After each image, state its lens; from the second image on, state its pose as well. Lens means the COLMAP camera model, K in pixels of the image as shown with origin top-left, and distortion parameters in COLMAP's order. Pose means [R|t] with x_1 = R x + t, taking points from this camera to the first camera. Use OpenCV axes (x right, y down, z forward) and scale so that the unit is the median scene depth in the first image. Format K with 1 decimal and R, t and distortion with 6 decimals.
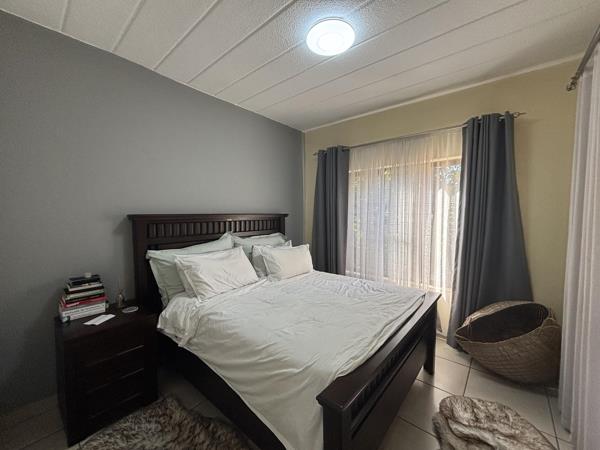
lens RADIAL K [[241.3, 0, 297.0], [0, 241.3, 224.6], [0, 0, 1]] dist [0.000005, -0.000070]
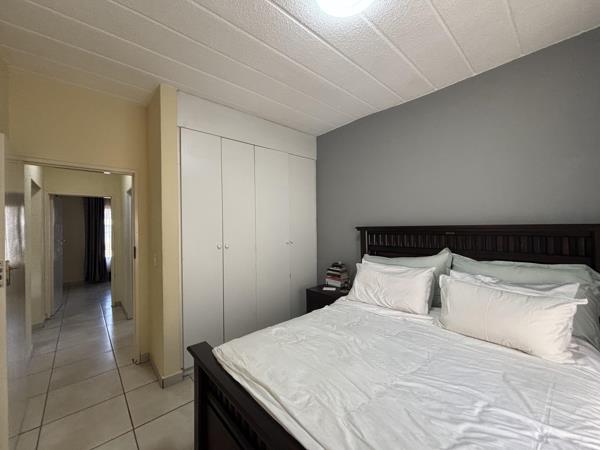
lens RADIAL K [[241.3, 0, 298.7], [0, 241.3, 223.3], [0, 0, 1]] dist [0.000005, -0.000070]
pose [[-0.120171, -0.004881, -0.992741, 0.798045], [-0.030333, 0.999539, -0.001243, -0.051483], [0.992290, 0.029964, -0.120263, 0.874566]]
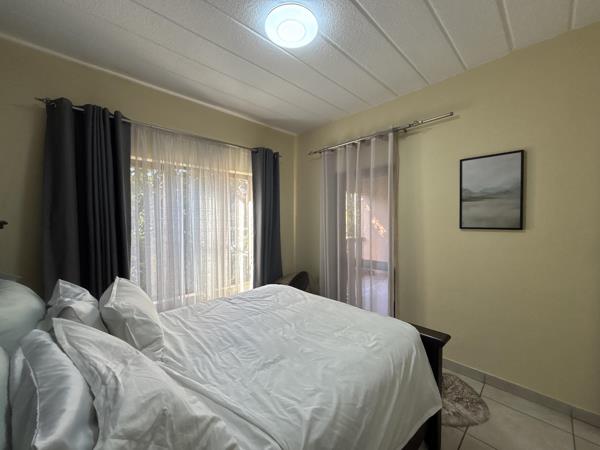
lens RADIAL K [[241.3, 0, 298.1], [0, 241.3, 226.0], [0, 0, 1]] dist [0.000005, -0.000070]
pose [[0.094194, -0.037015, 0.994865, -0.718911], [0.044350, 0.998473, 0.032950, -0.053785], [-0.994566, 0.041018, 0.095692, 0.837650]]
